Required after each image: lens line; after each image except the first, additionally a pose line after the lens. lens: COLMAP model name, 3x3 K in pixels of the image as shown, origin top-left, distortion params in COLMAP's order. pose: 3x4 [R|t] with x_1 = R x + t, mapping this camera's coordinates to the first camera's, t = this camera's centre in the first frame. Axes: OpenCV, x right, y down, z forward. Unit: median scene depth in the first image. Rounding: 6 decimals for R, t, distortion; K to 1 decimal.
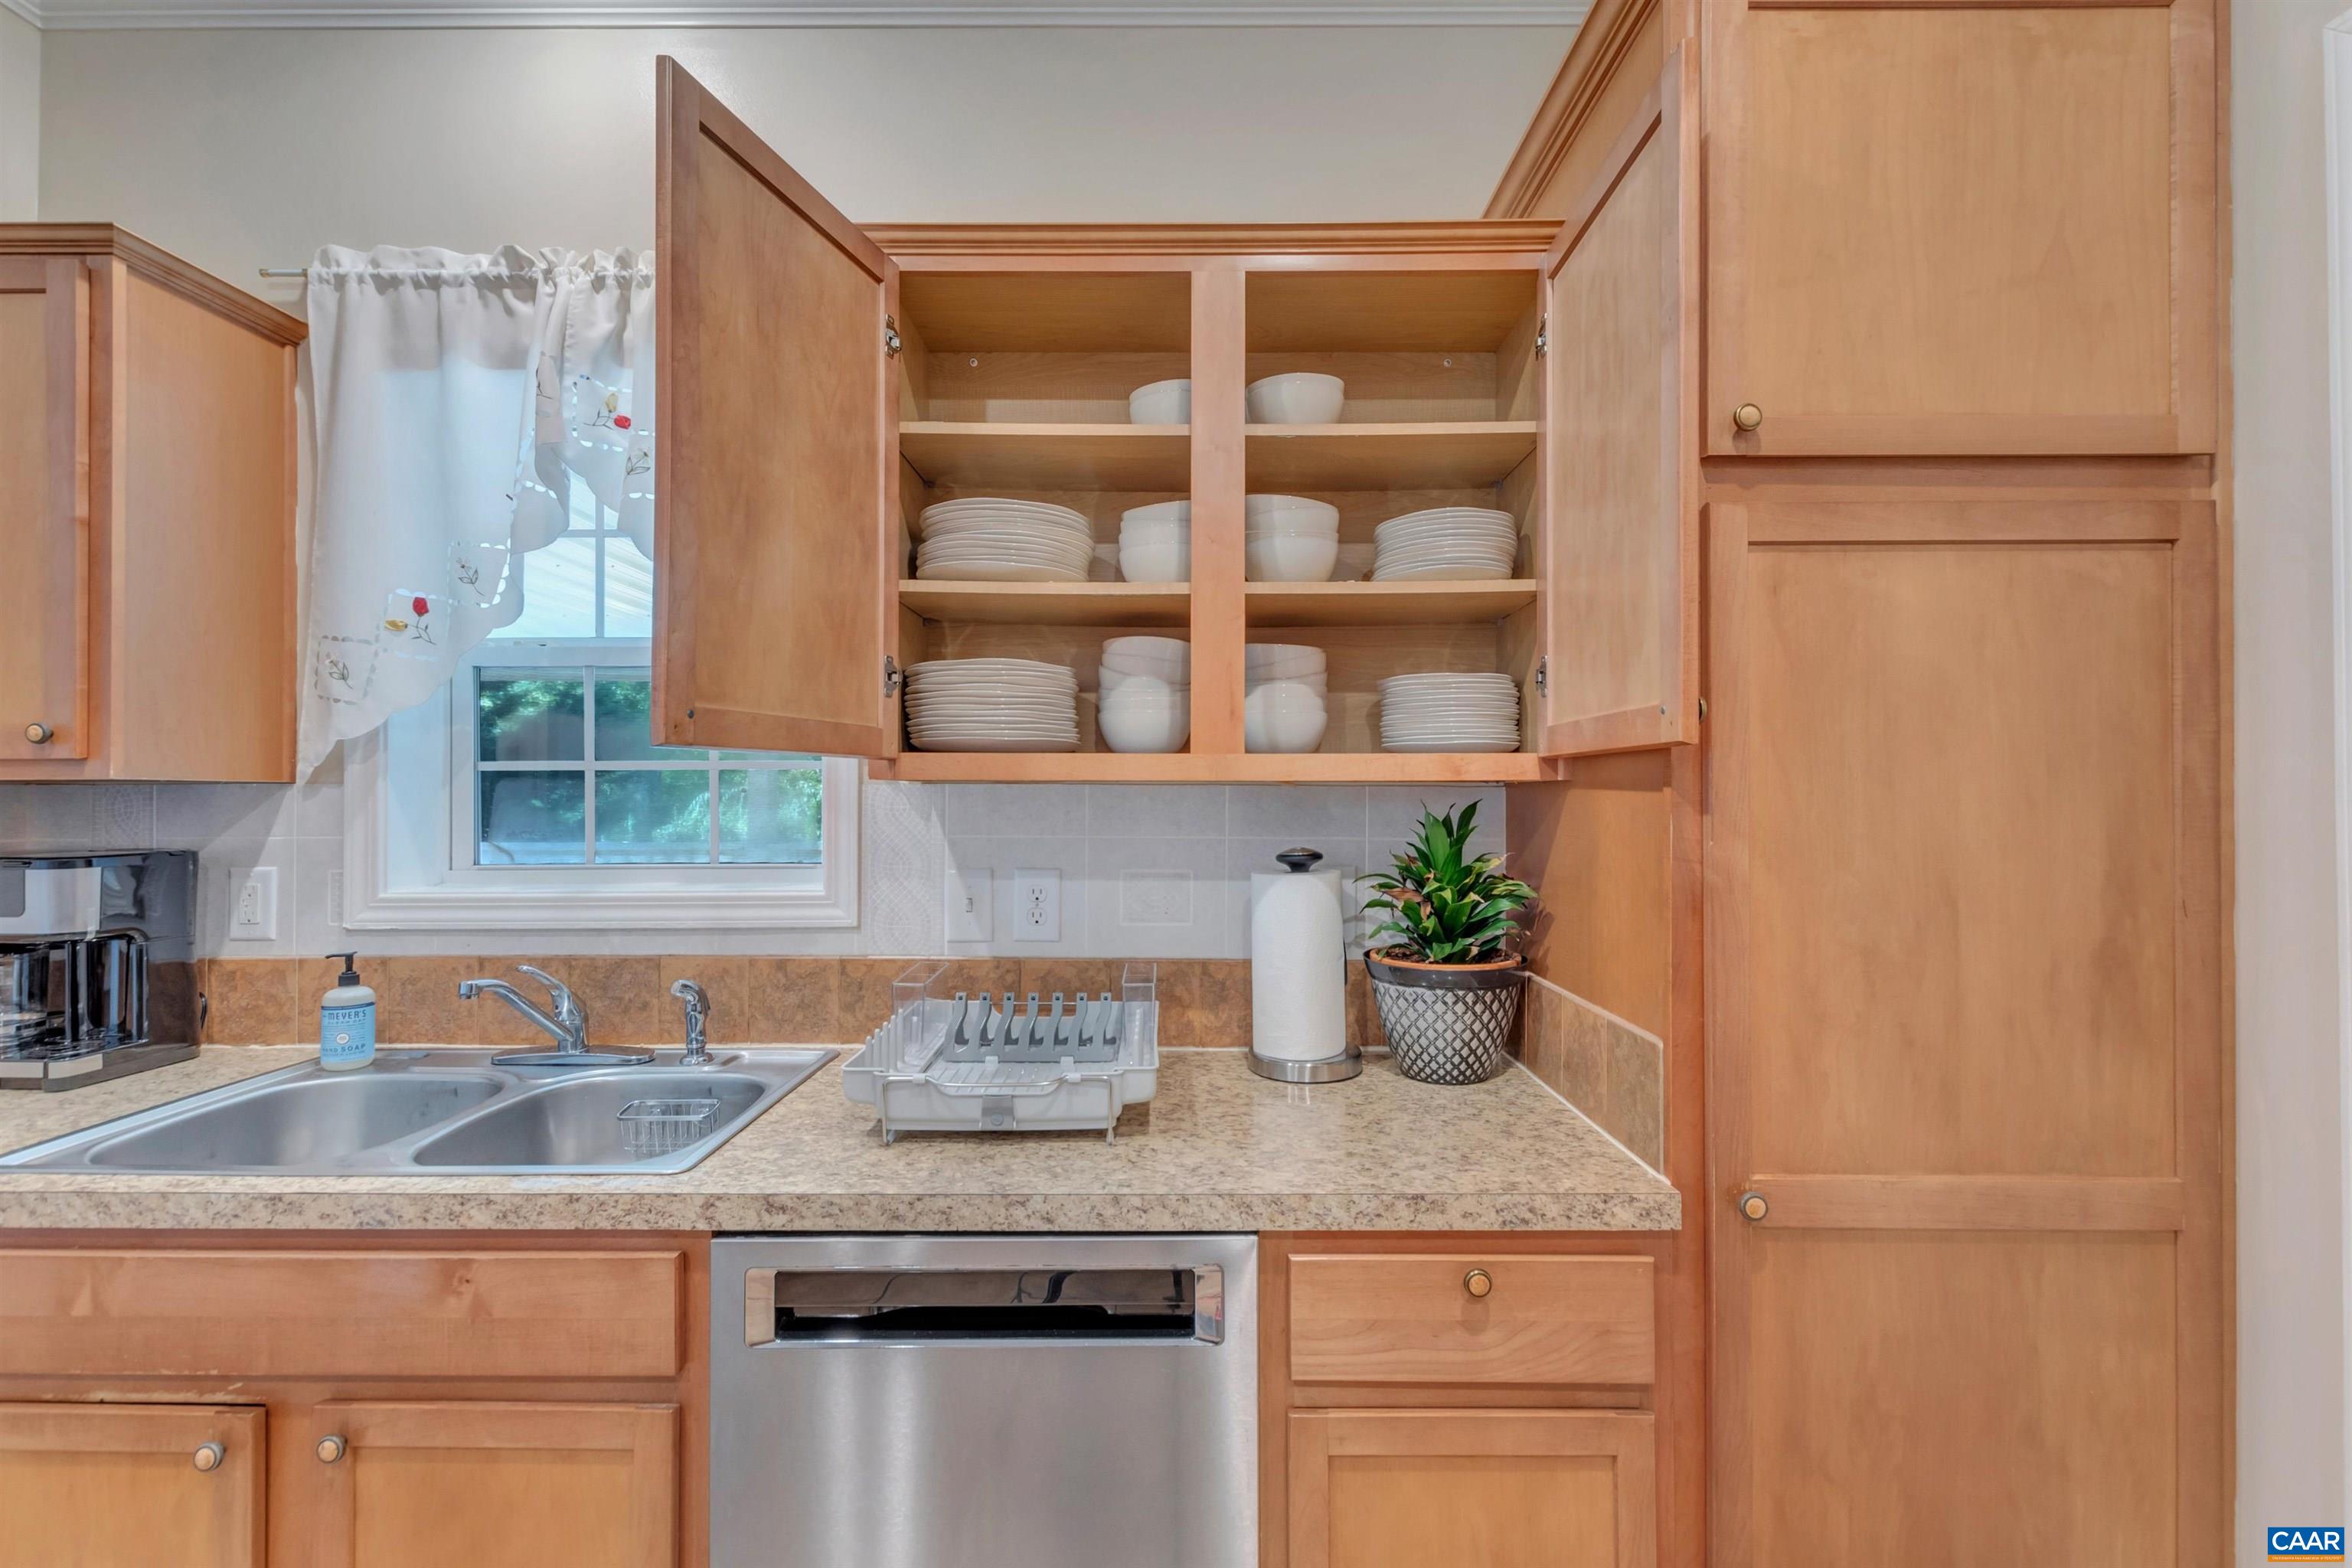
lens RADIAL K [[1035.8, 0, 1184.0], [0, 1035.8, 781.0], [0, 0, 1]] dist [0.004502, -0.002321]
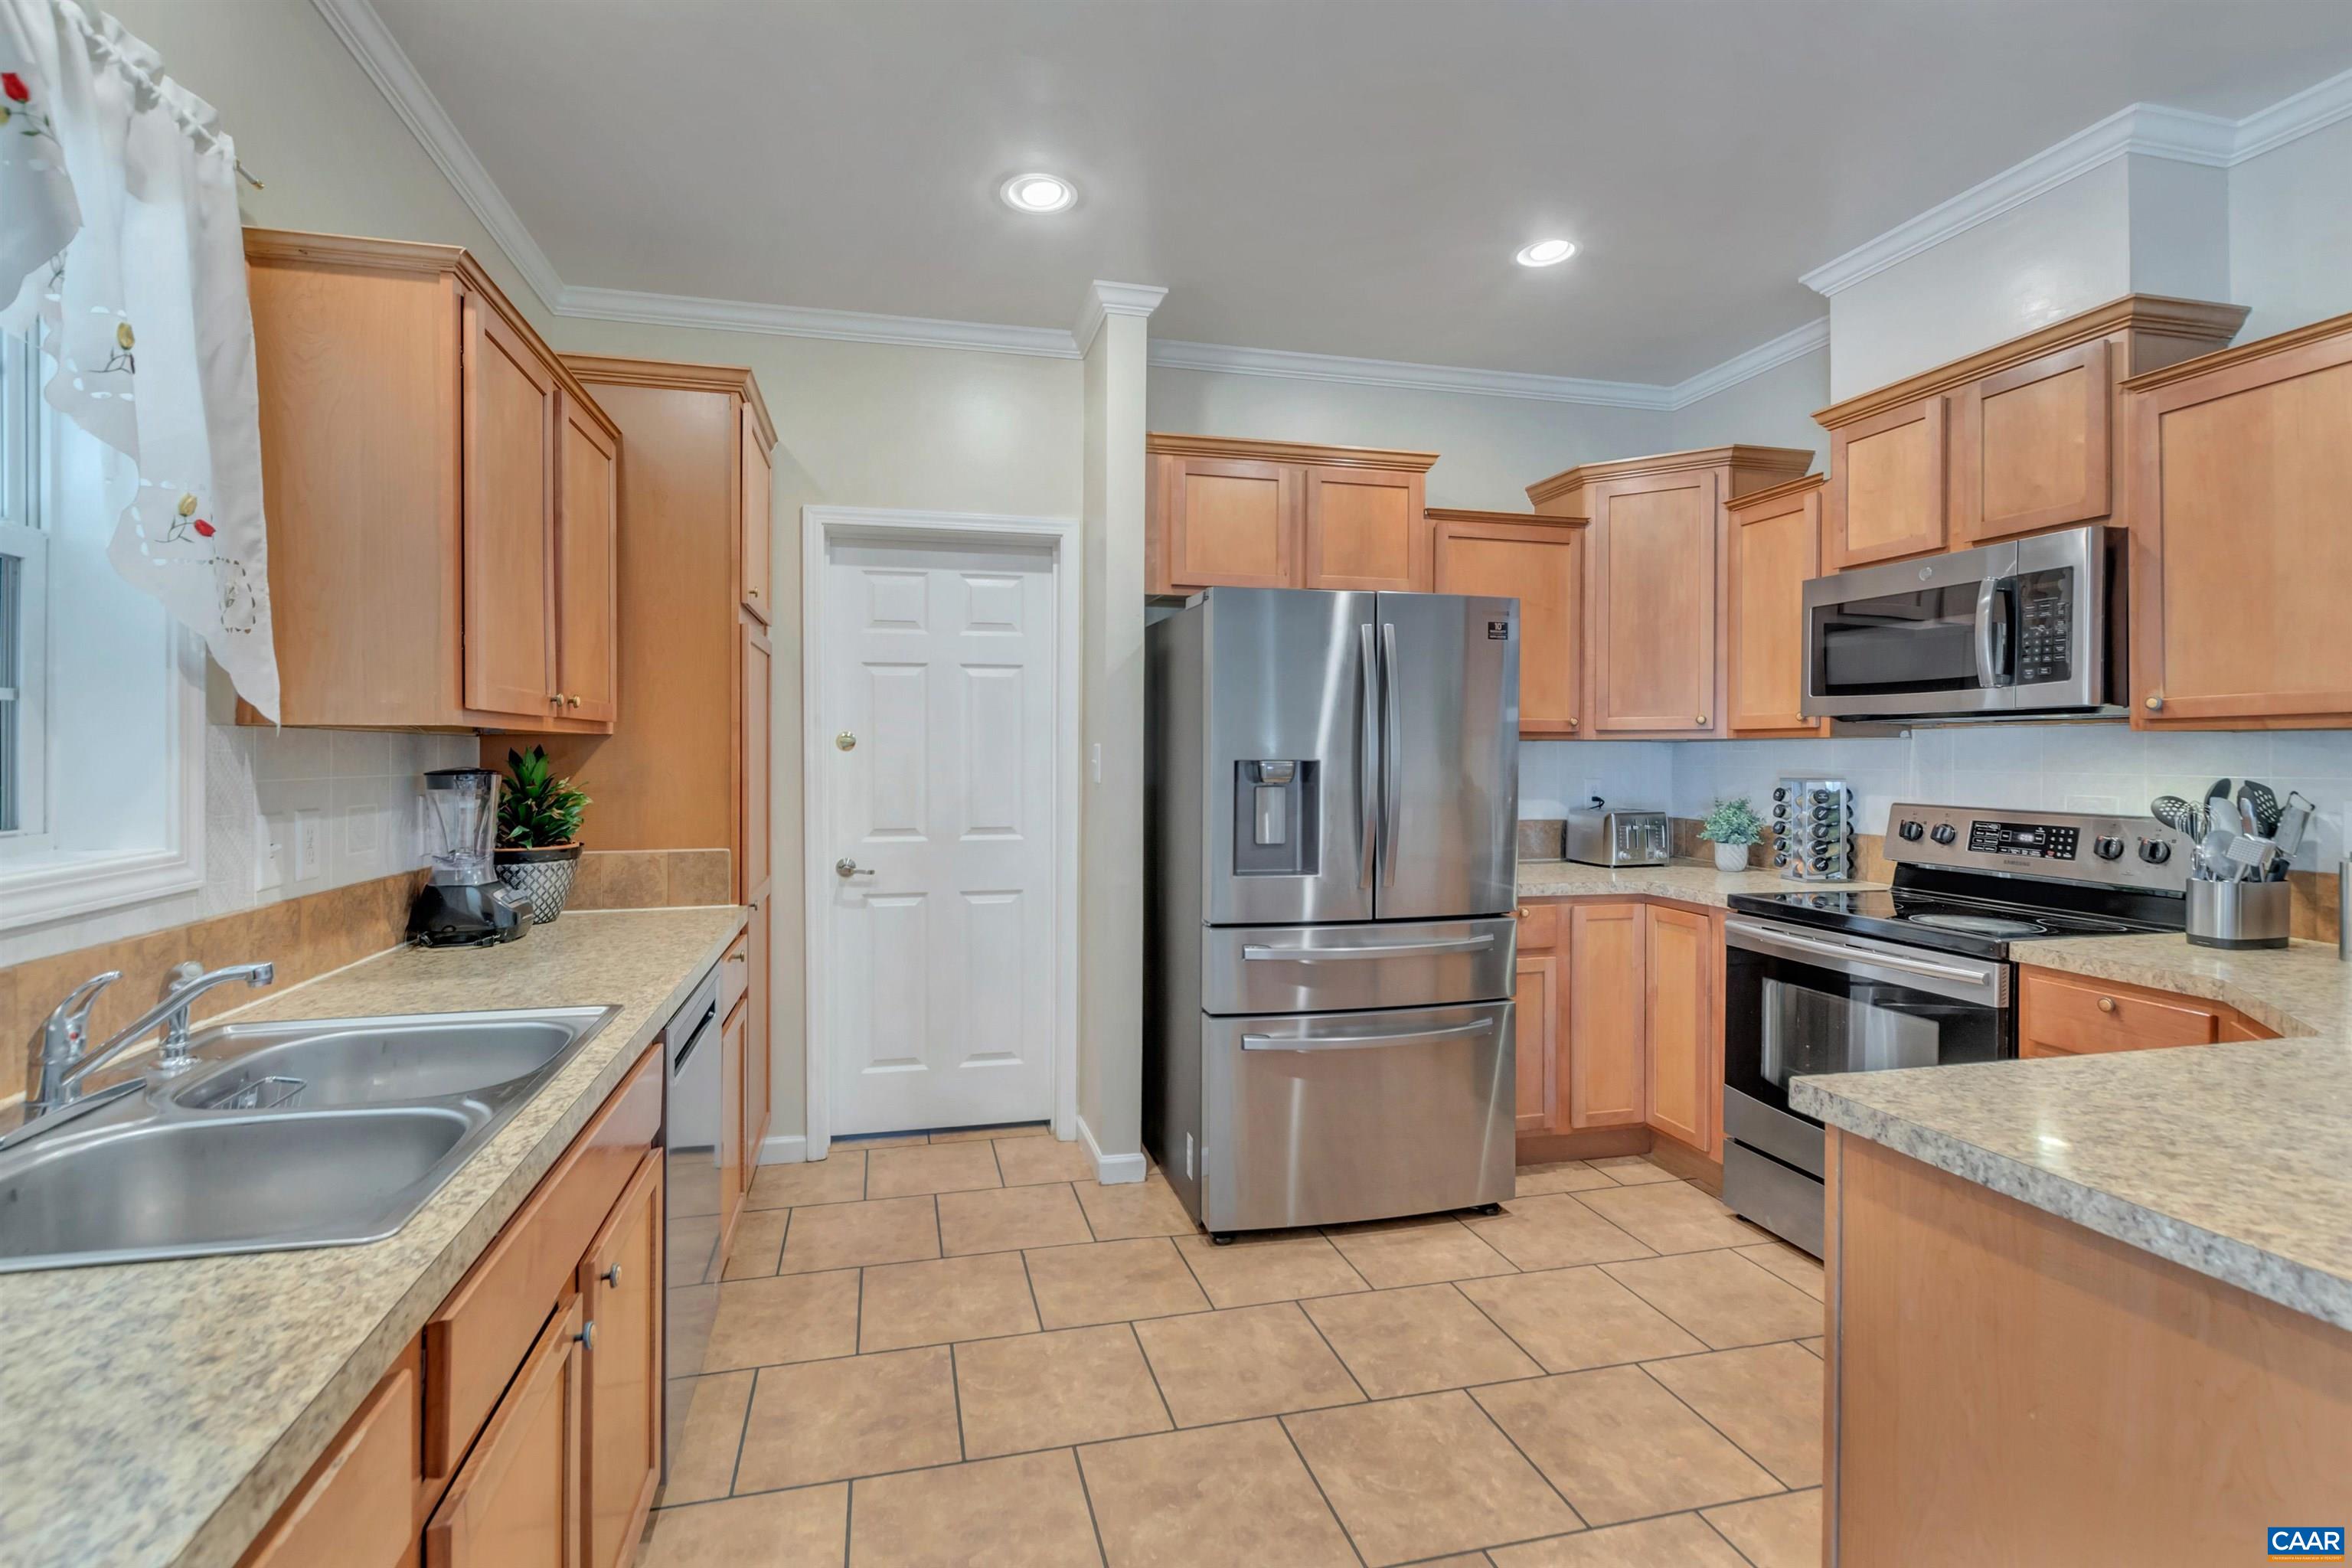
lens RADIAL K [[1035.8, 0, 1161.0], [0, 1035.8, 753.5], [0, 0, 1]] dist [0.004502, -0.002321]
pose [[-0.262687, -0.004163, 0.964872, -1.427752], [-0.011639, 0.999932, 0.001146, 0.018730], [-0.964811, -0.010929, -0.262718, 0.469845]]
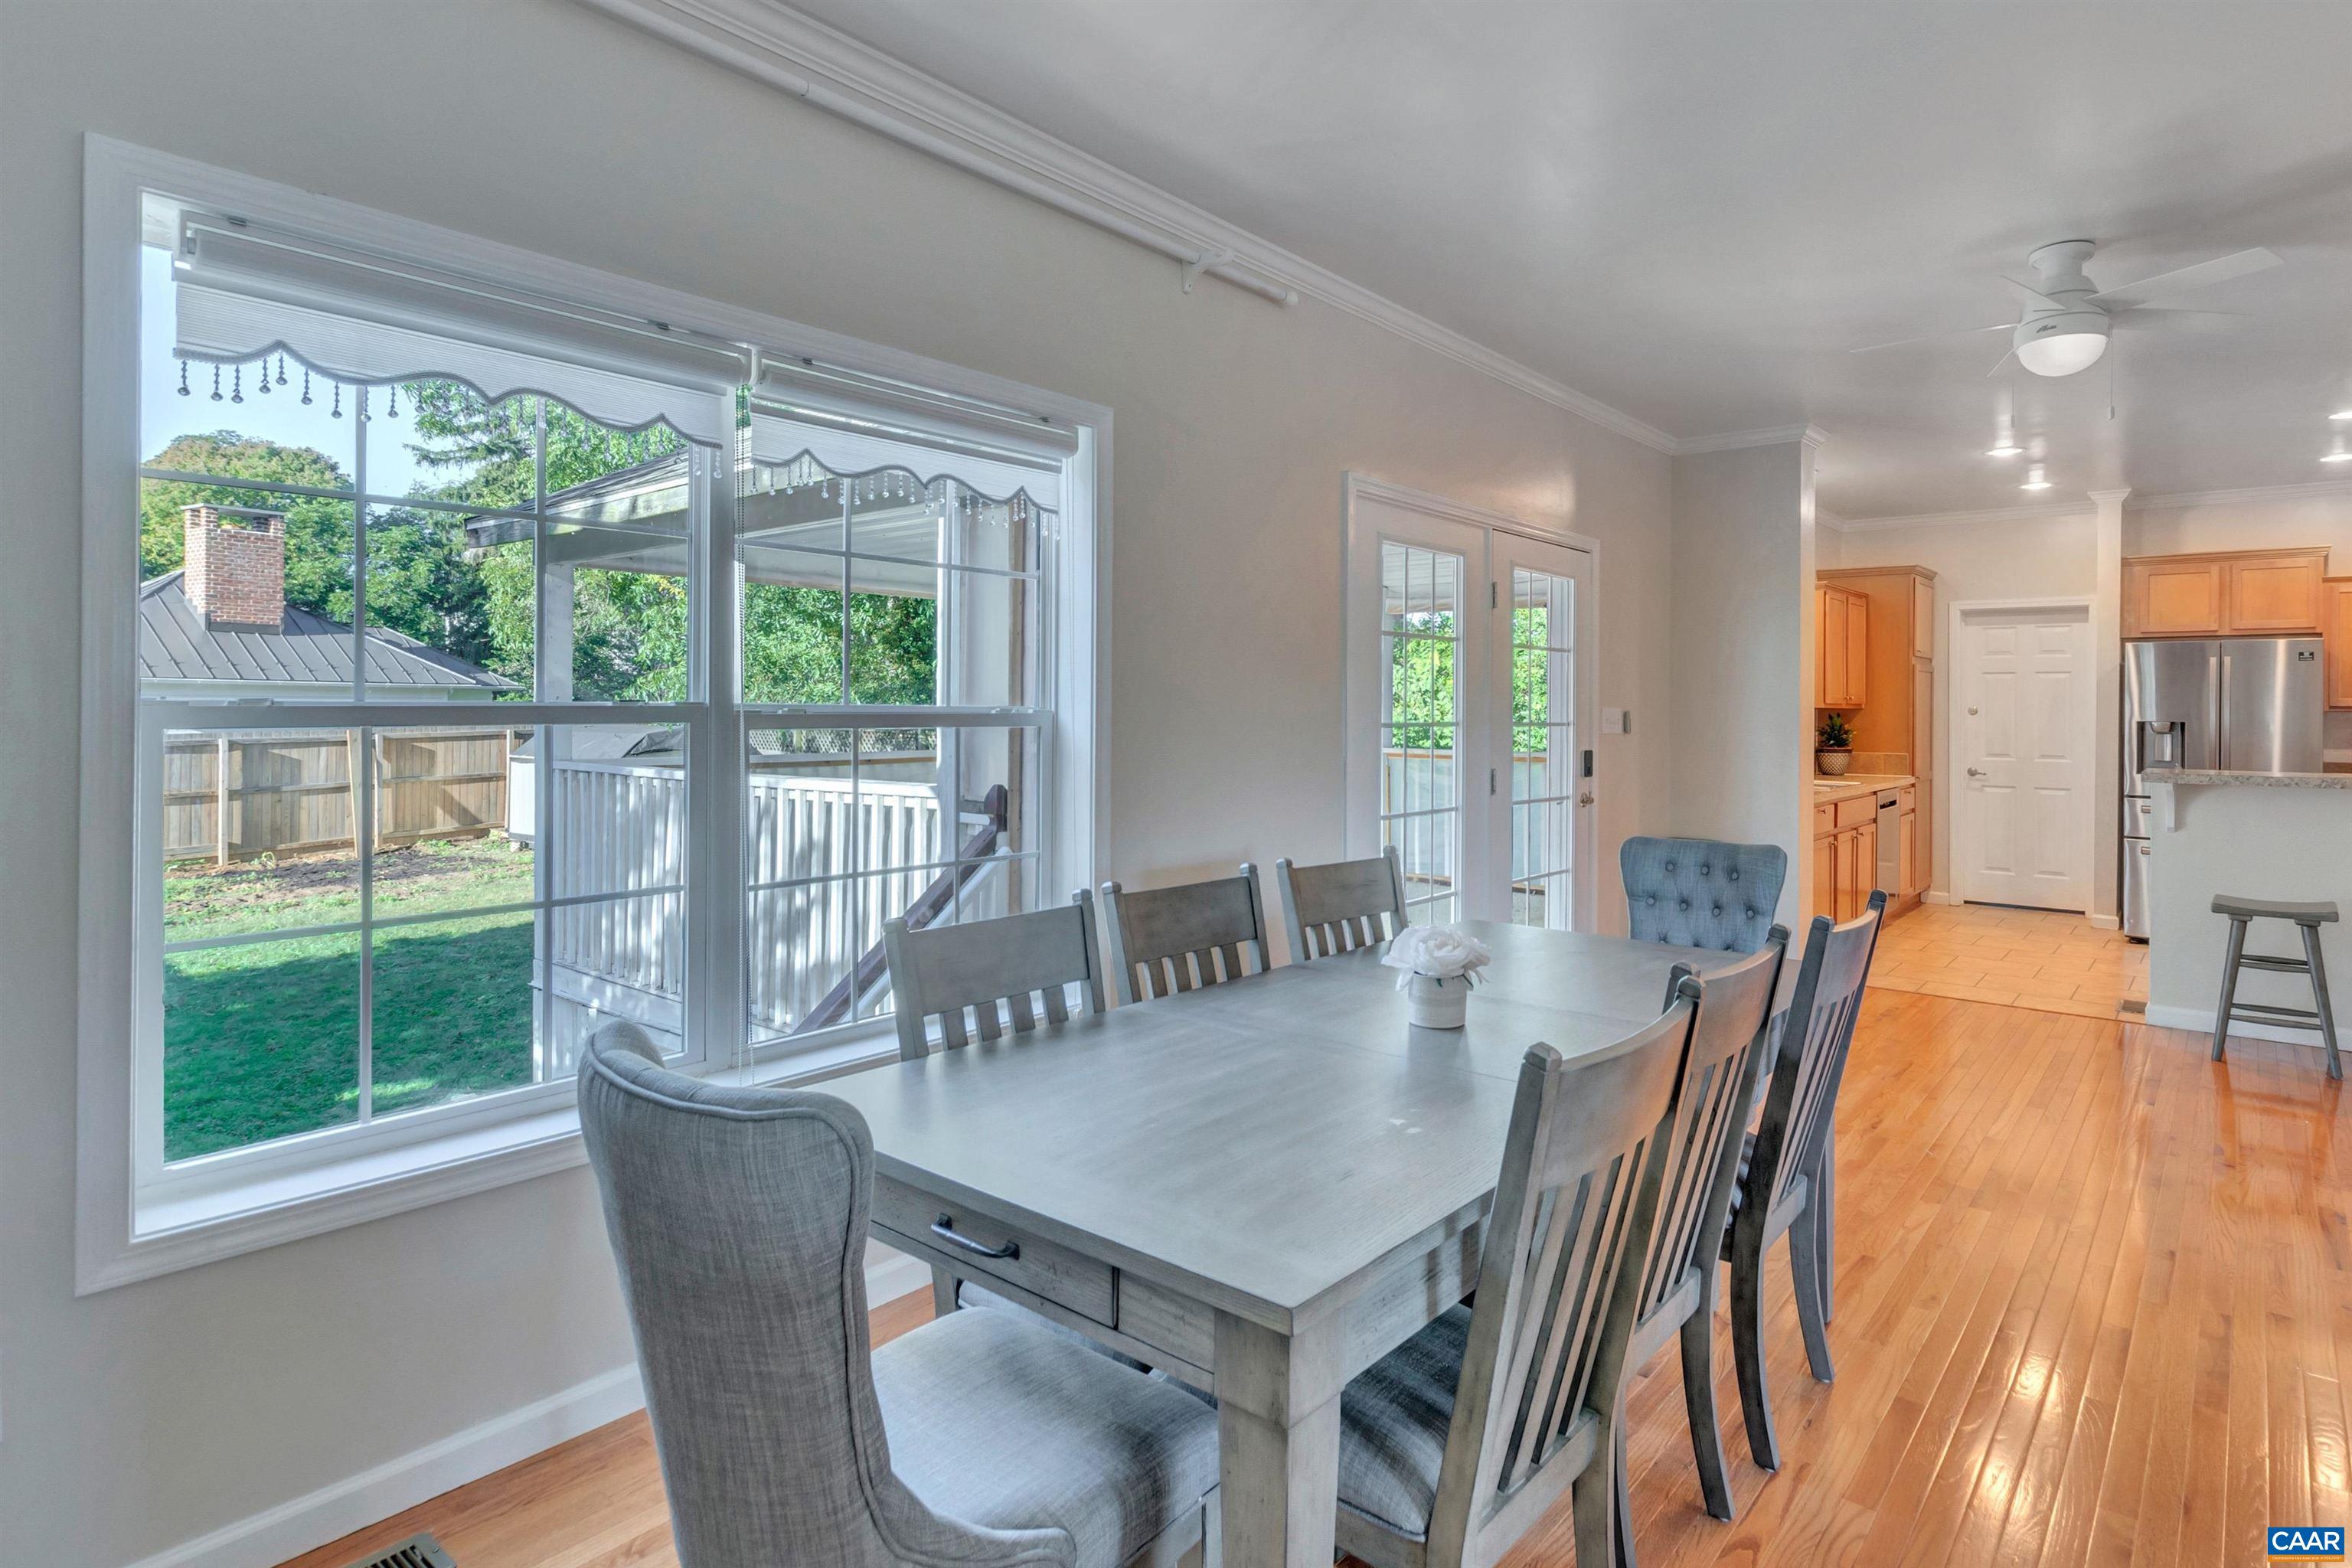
lens RADIAL K [[1217.4, 0, 1349.6], [0, 1217.4, 704.3], [0, 0, 1]] dist [0.004773, -0.001311]
pose [[0.585593, 0.006683, 0.810578, -5.001138], [-0.016519, 0.999857, 0.003690, -0.000389], [-0.810437, -0.015551, 0.585619, -0.361592]]
